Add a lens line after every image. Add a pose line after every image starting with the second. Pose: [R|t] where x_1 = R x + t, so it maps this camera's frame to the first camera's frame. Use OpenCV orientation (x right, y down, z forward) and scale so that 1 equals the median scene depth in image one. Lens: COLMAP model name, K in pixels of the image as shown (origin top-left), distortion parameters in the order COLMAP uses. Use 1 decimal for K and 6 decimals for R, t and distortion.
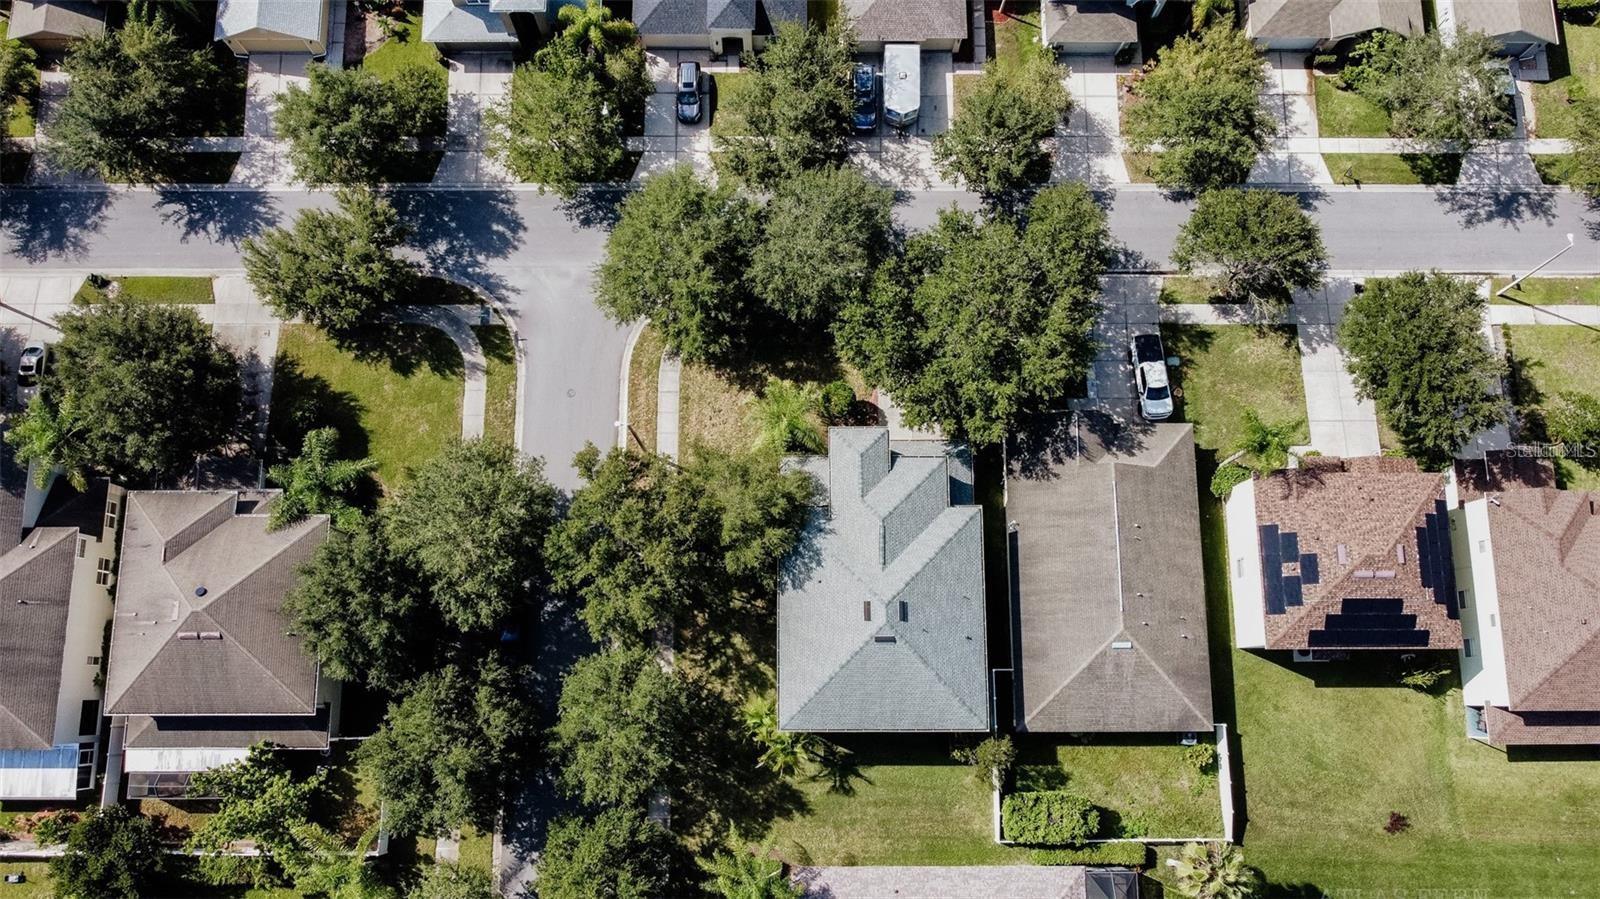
lens RADIAL K [[1193.7, 0, 791.2], [0, 1193.7, 450.1], [0, 0, 1]] dist [0.010840, -0.026101]
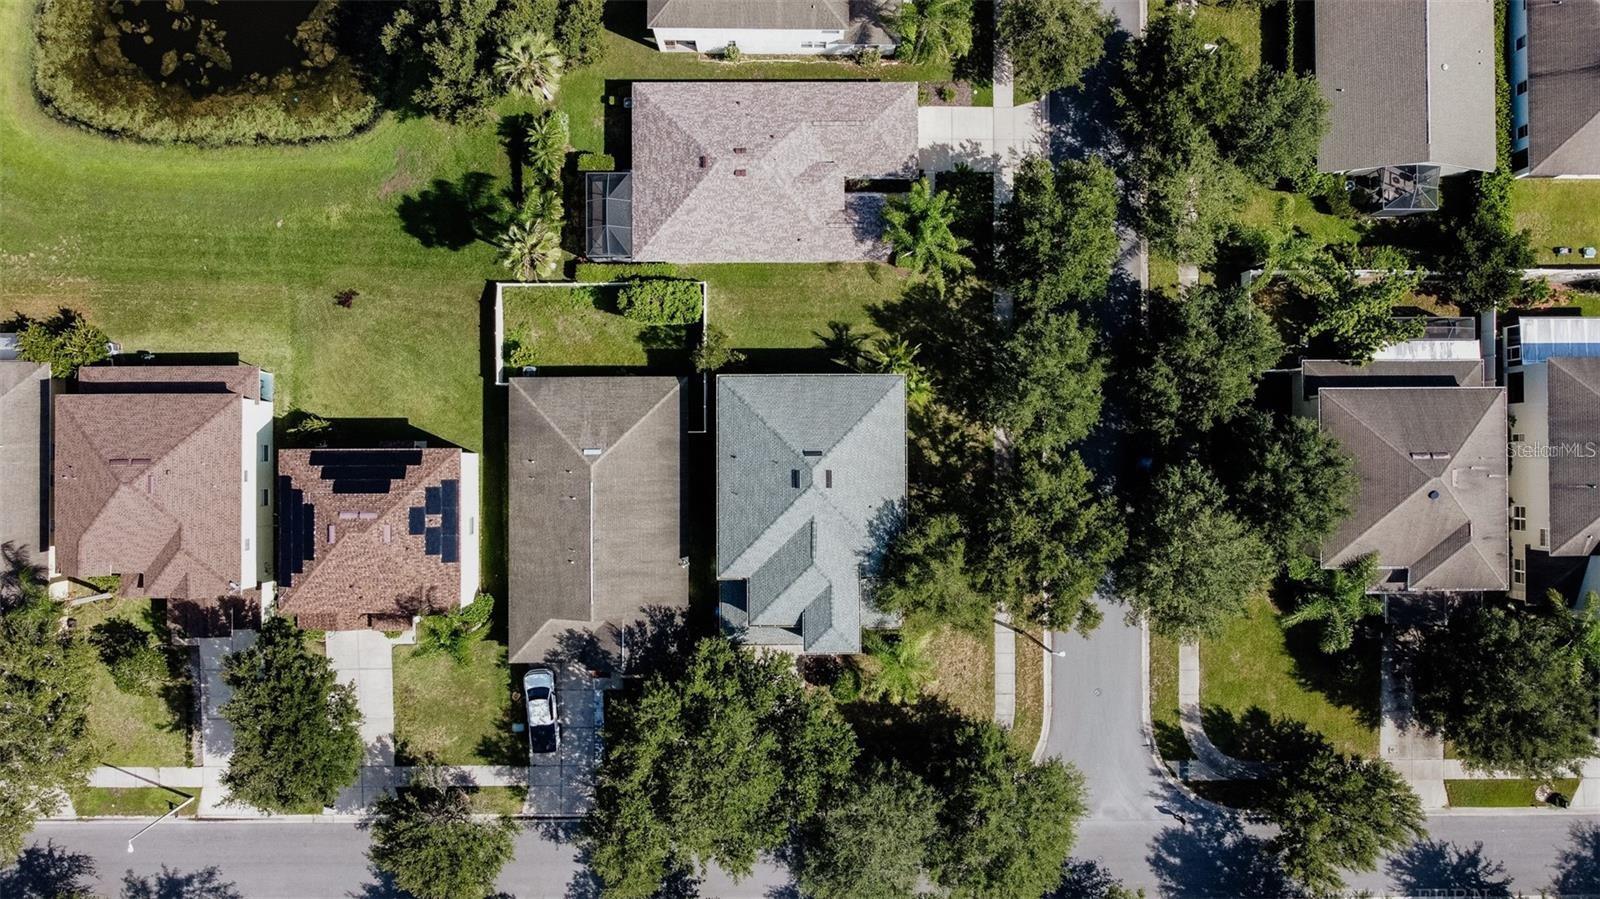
lens RADIAL K [[1193.7, 0, 791.2], [0, 1193.7, 450.1], [0, 0, 1]] dist [0.010840, -0.026101]
pose [[-0.999906, 0.002708, -0.013442, 0.105150], [-0.005515, -0.976939, 0.213448, -0.067825], [-0.012554, 0.213502, 0.976862, -0.070587]]
